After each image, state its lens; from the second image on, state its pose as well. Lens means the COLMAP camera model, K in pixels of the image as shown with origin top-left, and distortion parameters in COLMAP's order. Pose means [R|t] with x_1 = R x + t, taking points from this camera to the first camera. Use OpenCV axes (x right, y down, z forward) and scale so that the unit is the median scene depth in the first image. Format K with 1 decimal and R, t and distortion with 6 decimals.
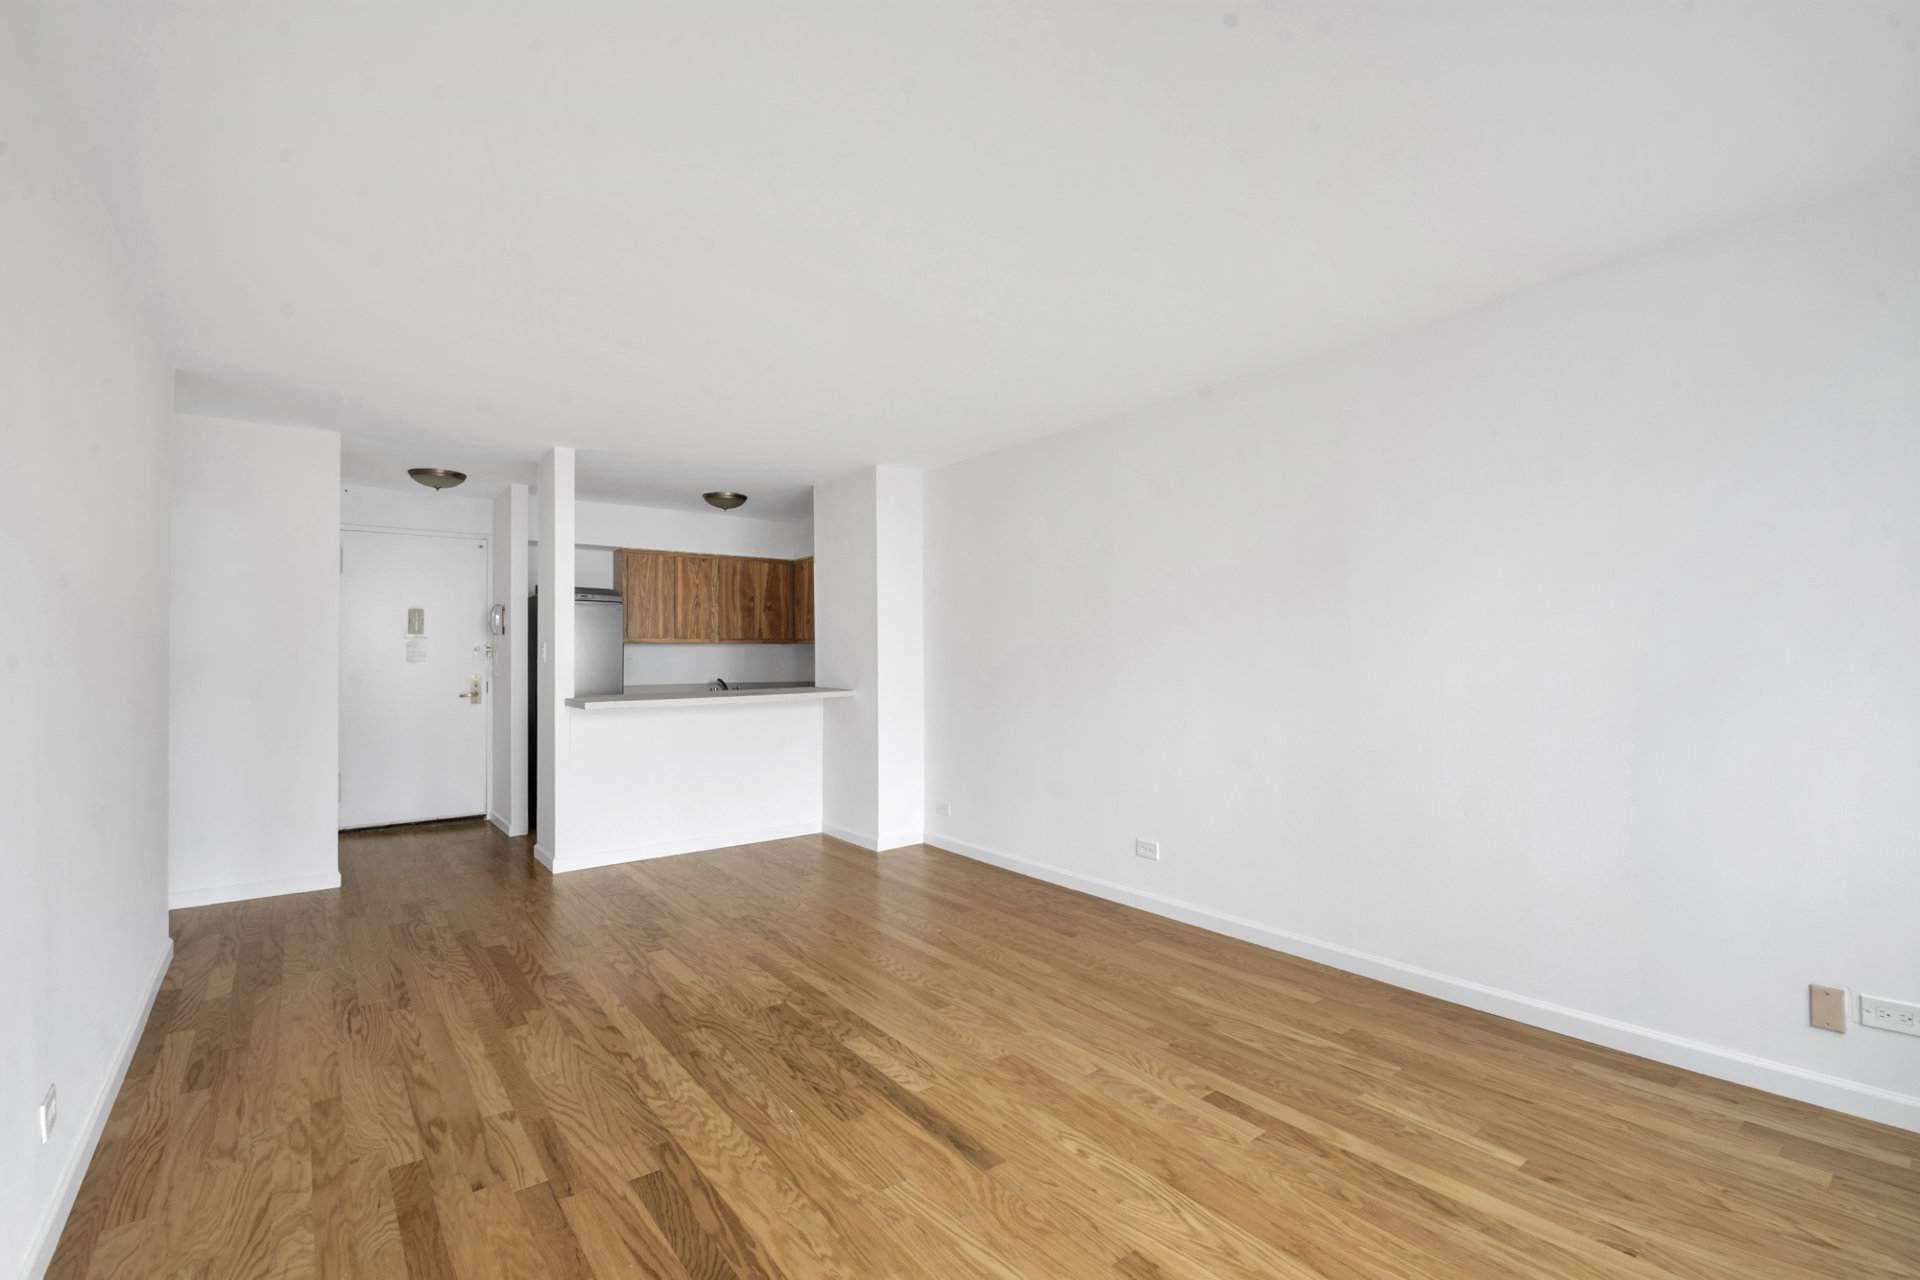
lens RADIAL K [[840.5, 0, 960.0], [0, 840.5, 640.0], [0, 0, 1]] dist [0.010256, -0.020048]
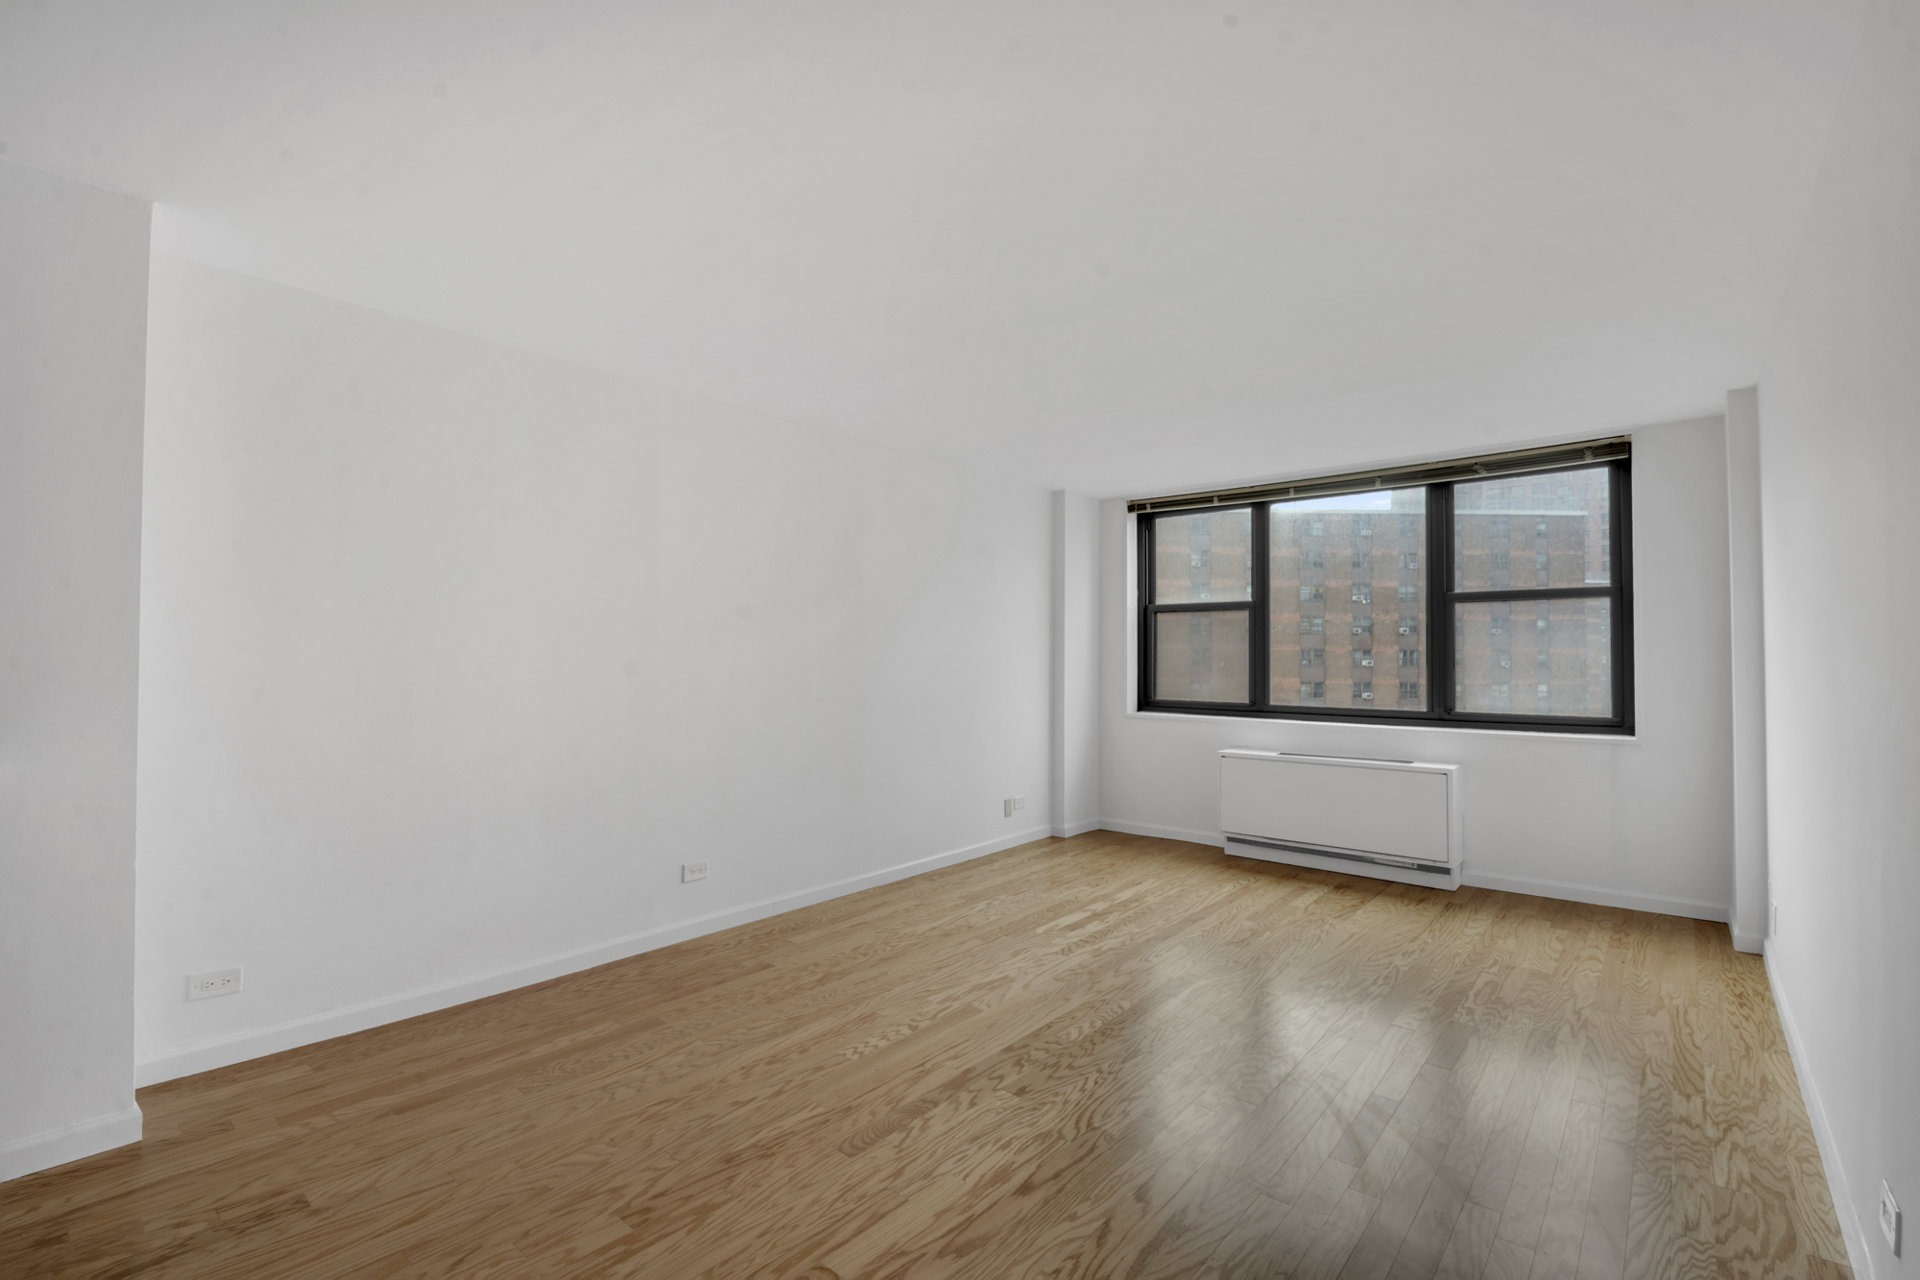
lens RADIAL K [[840.5, 0, 960.0], [0, 840.5, 640.0], [0, 0, 1]] dist [0.010256, -0.020048]
pose [[-0.200731, 0.026117, 0.979298, -1.048592], [-0.018105, 0.999375, -0.030364, 0.022356], [-0.979479, -0.023825, -0.200132, 1.258992]]
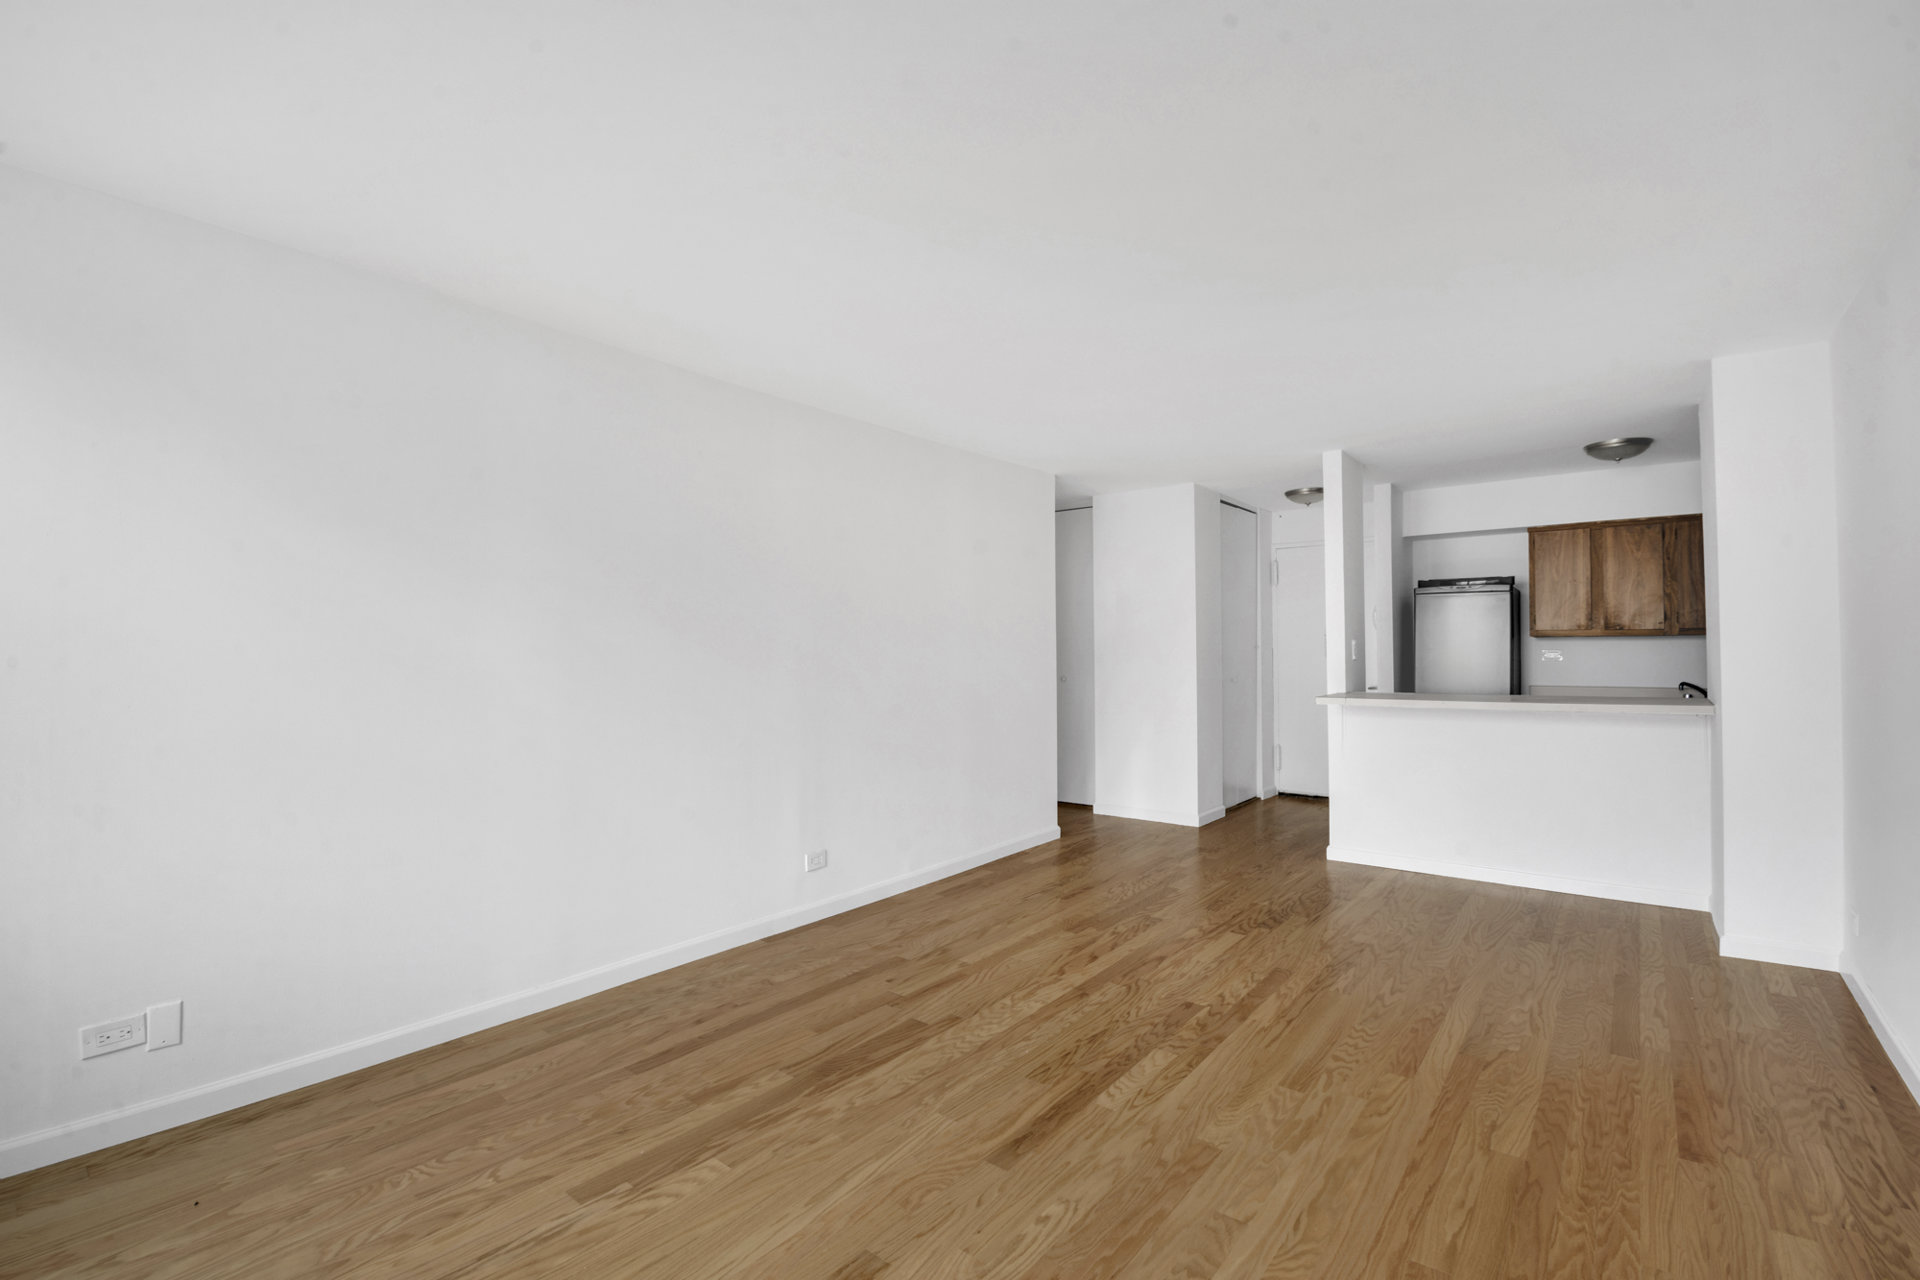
lens RADIAL K [[840.5, 0, 960.0], [0, 840.5, 640.0], [0, 0, 1]] dist [0.010256, -0.020048]
pose [[0.229835, -0.010759, -0.973170, 0.714617], [0.018846, 0.999801, -0.006603, 0.003481], [0.973047, -0.016823, 0.229992, 0.520161]]
